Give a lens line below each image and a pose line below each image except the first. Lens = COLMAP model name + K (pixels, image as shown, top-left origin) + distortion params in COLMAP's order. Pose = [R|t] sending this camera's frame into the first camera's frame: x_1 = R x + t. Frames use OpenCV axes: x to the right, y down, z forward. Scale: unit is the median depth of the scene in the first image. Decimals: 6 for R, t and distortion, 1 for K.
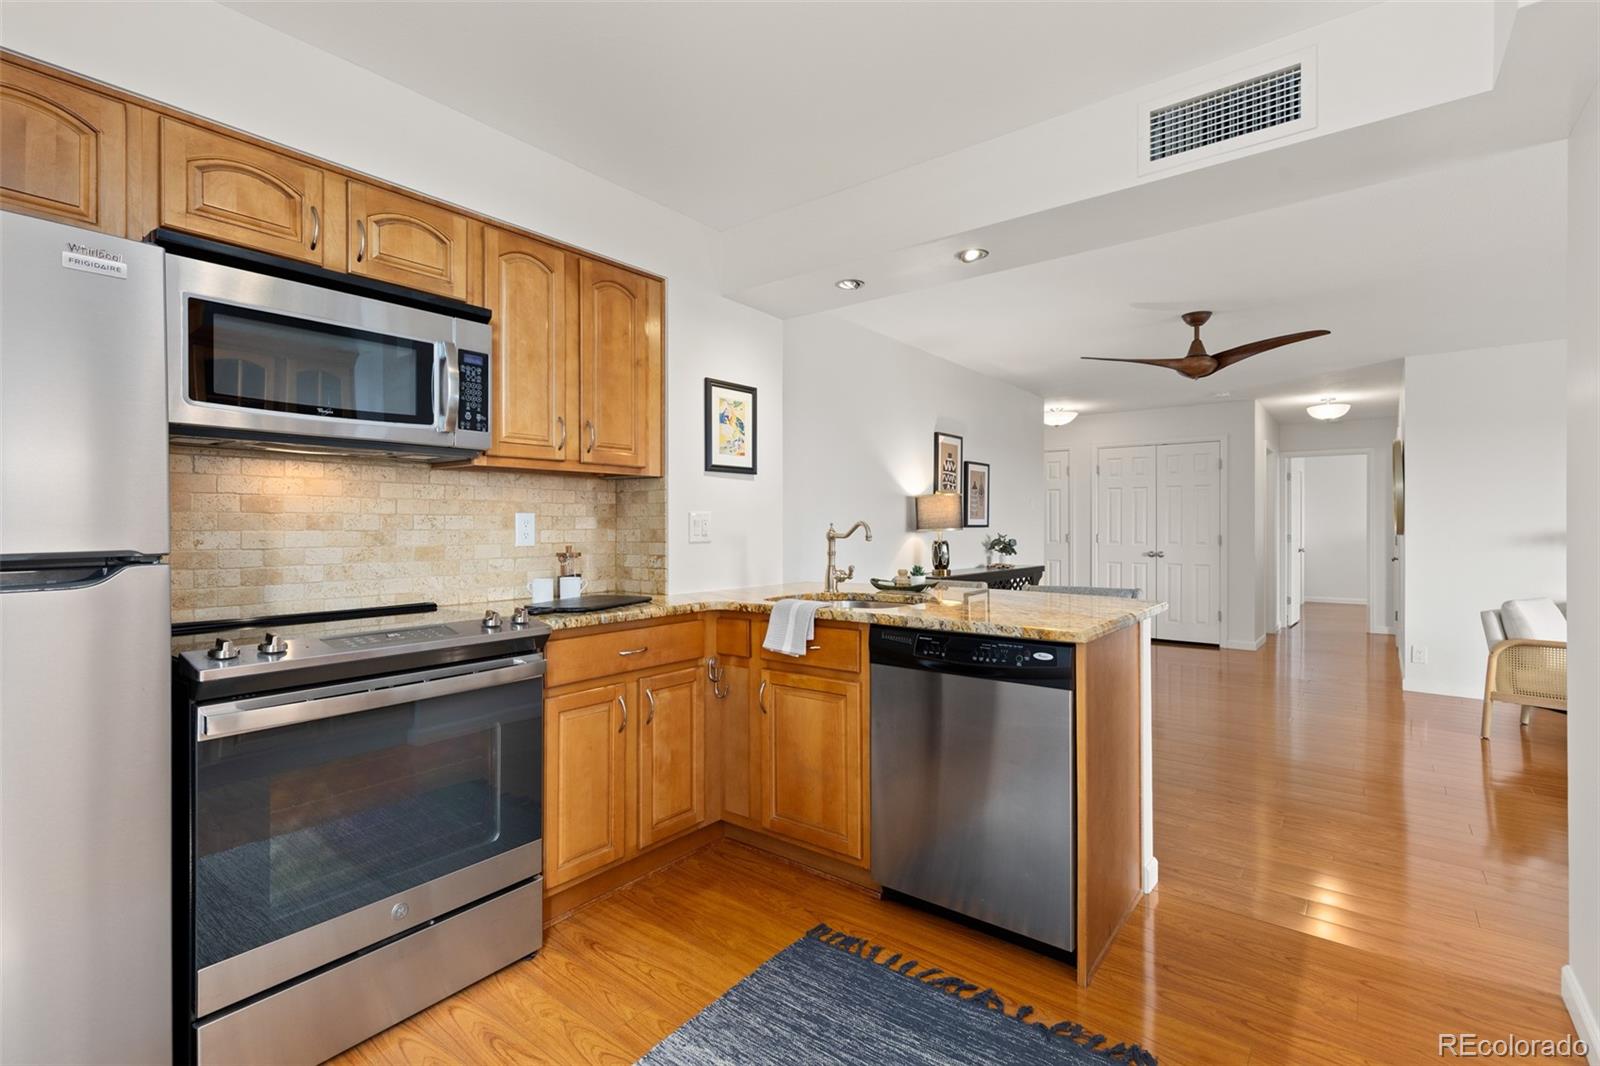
lens RADIAL K [[731.1, 0, 790.7], [0, 731.1, 530.8], [0, 0, 1]] dist [0.011183, -0.003077]
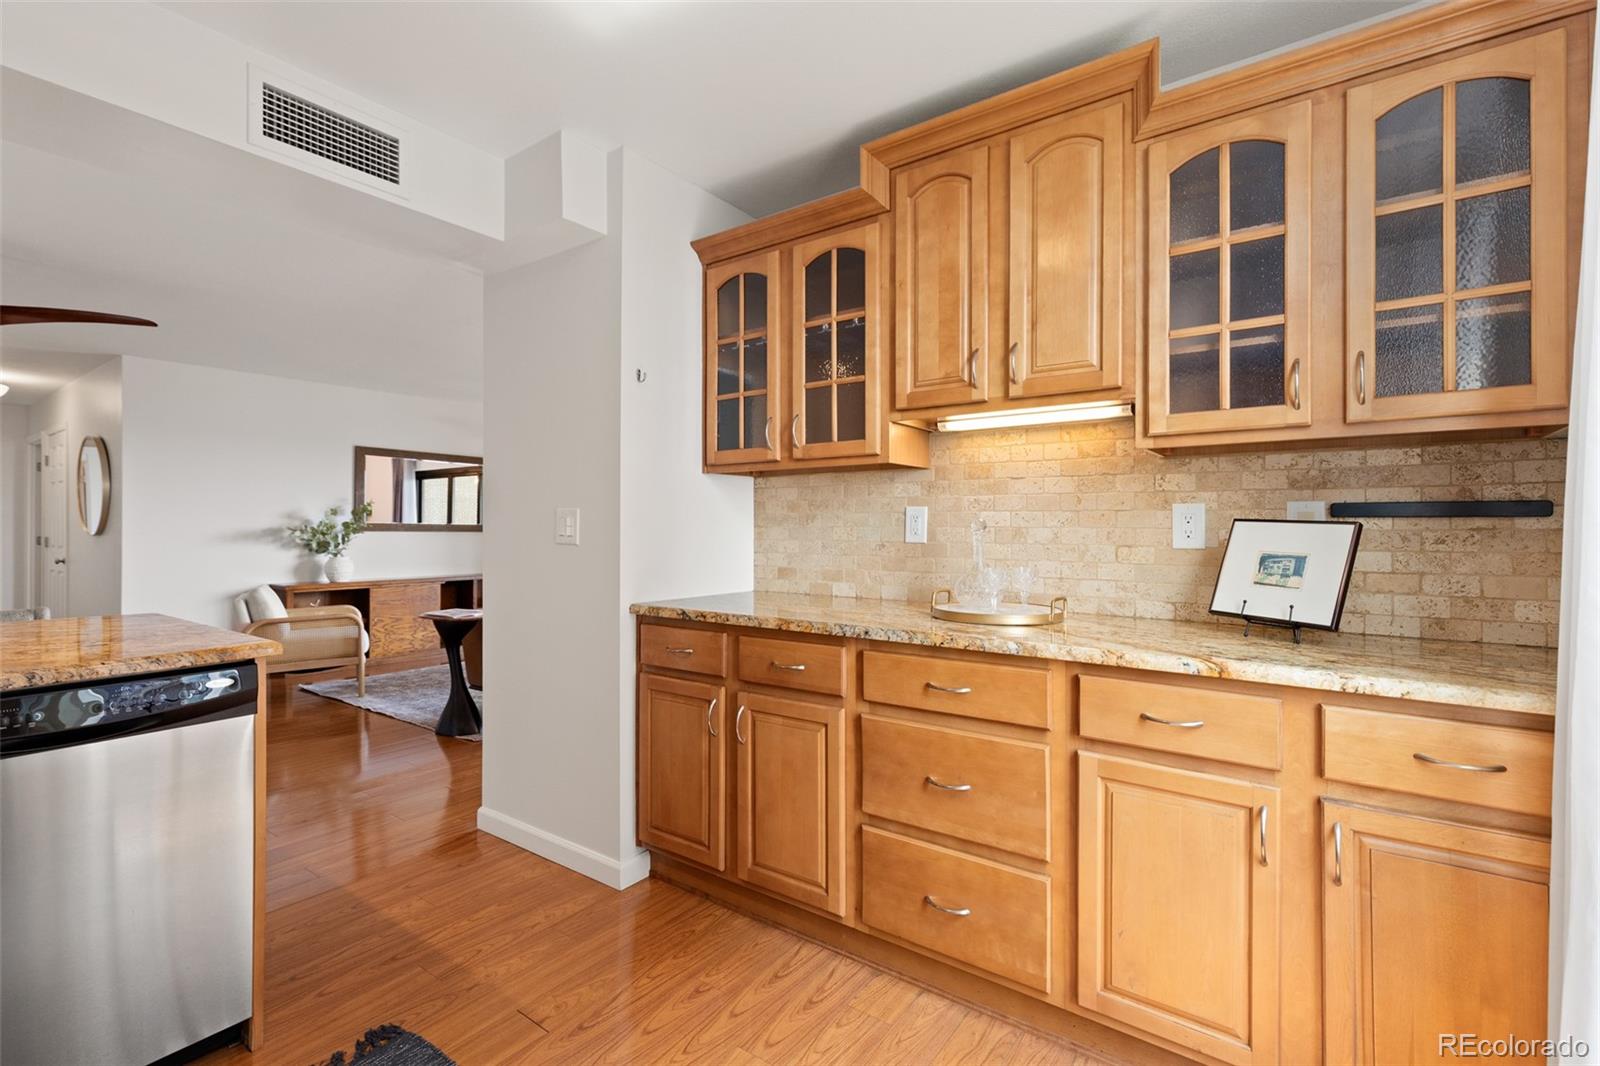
lens RADIAL K [[728.2, 0, 790.4], [0, 728.2, 526.7], [0, 0, 1]] dist [0.003200, 0.000554]
pose [[-0.028802, -0.003544, 0.999579, -0.291525], [0.012396, 0.999916, 0.003903, 0.000564], [-0.999508, 0.012503, -0.028756, 0.225875]]
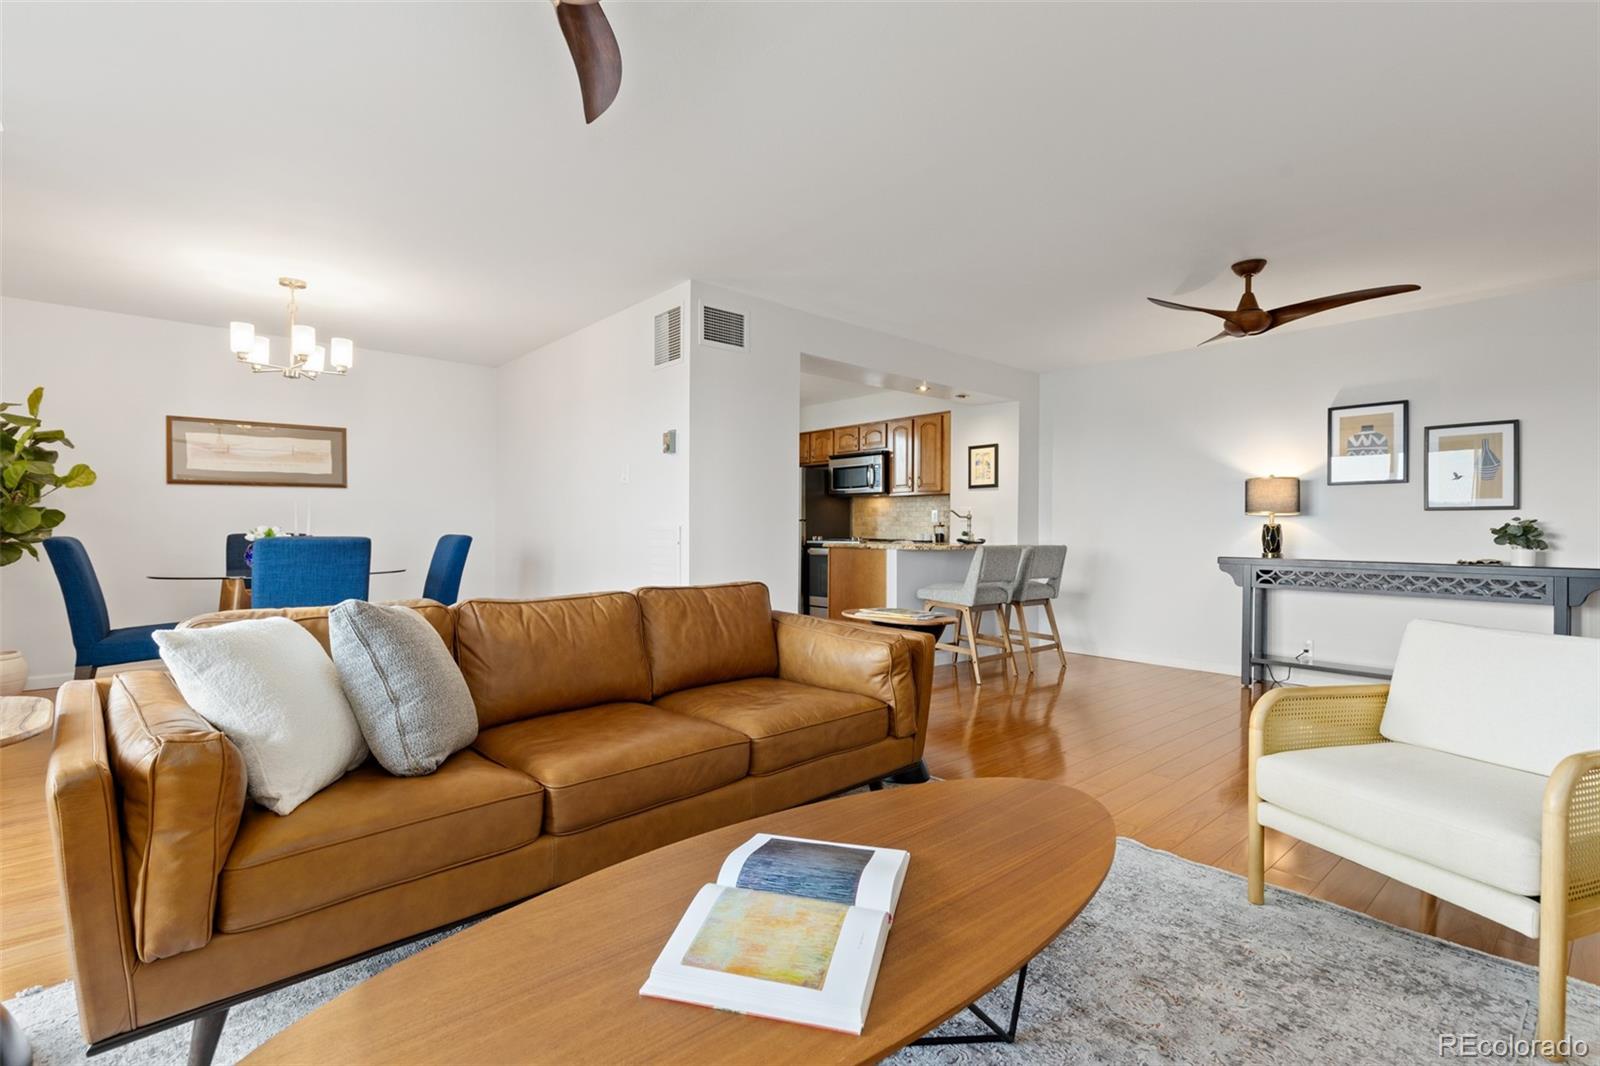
lens RADIAL K [[731.1, 0, 792.3], [0, 731.1, 528.8], [0, 0, 1]] dist [0.011183, -0.003077]
pose [[-0.180998, -0.004058, -0.983475, 2.131143], [-0.017370, 0.999849, -0.000929, 0.050261], [0.983330, 0.016914, -0.181041, 0.871068]]
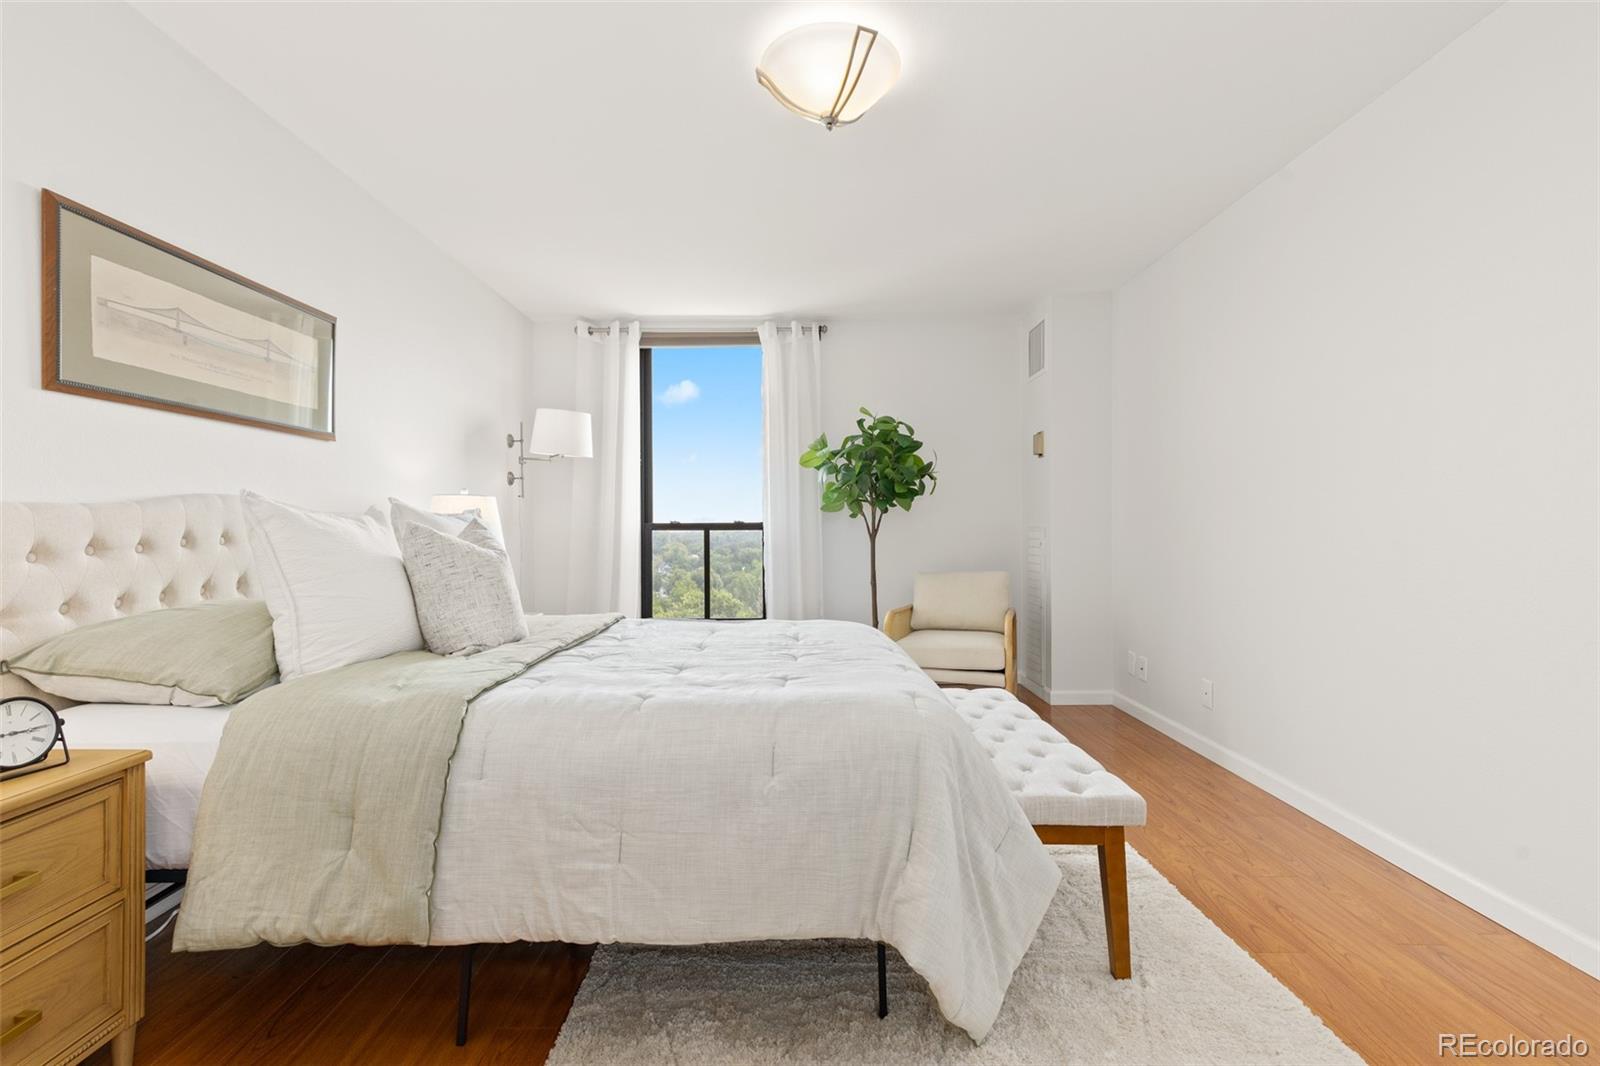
lens RADIAL K [[731.1, 0, 803.3], [0, 731.1, 532.8], [0, 0, 1]] dist [0.011183, -0.003077]
pose [[0.630875, -0.005393, -0.775865, 1.567276], [-0.004718, 0.999931, -0.010786, 0.083901], [0.775870, 0.010465, 0.630806, -0.700250]]
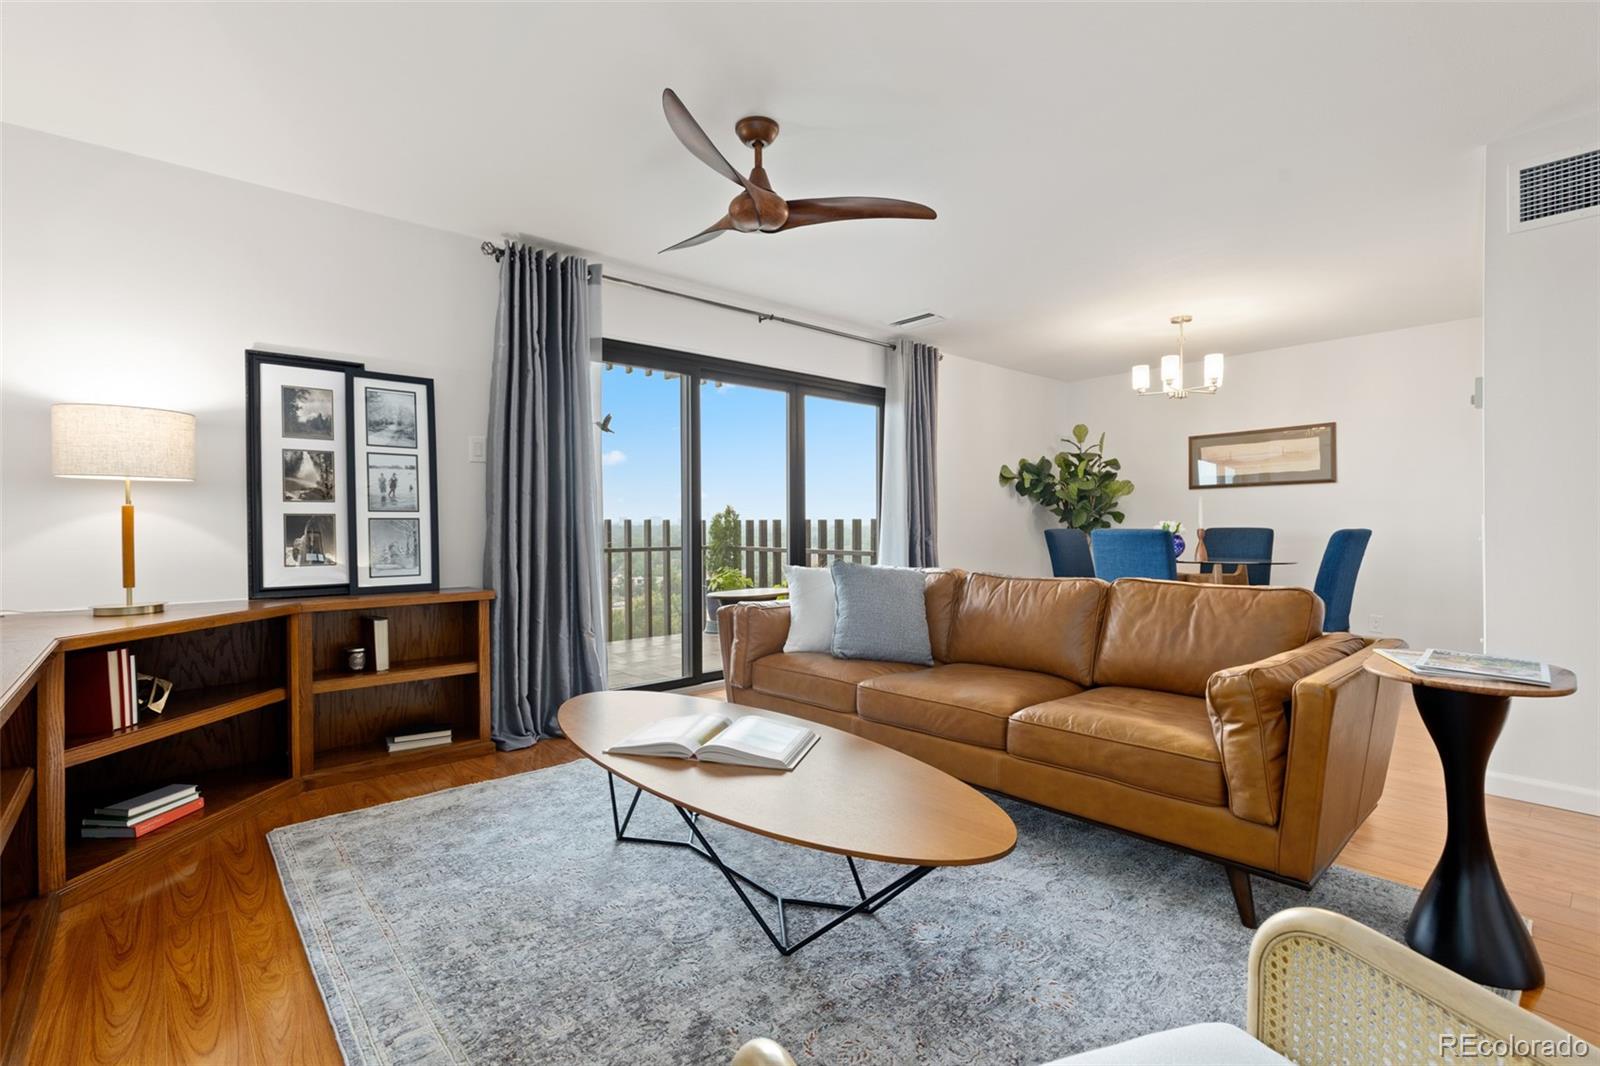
lens RADIAL K [[731.1, 0, 794.6], [0, 731.1, 523.2], [0, 0, 1]] dist [0.011183, -0.003077]
pose [[-0.984736, -0.001325, 0.174052, 1.522330], [0.000285, 0.999957, 0.009226, 0.049754], [-0.174057, 0.009135, -0.984693, 1.474534]]
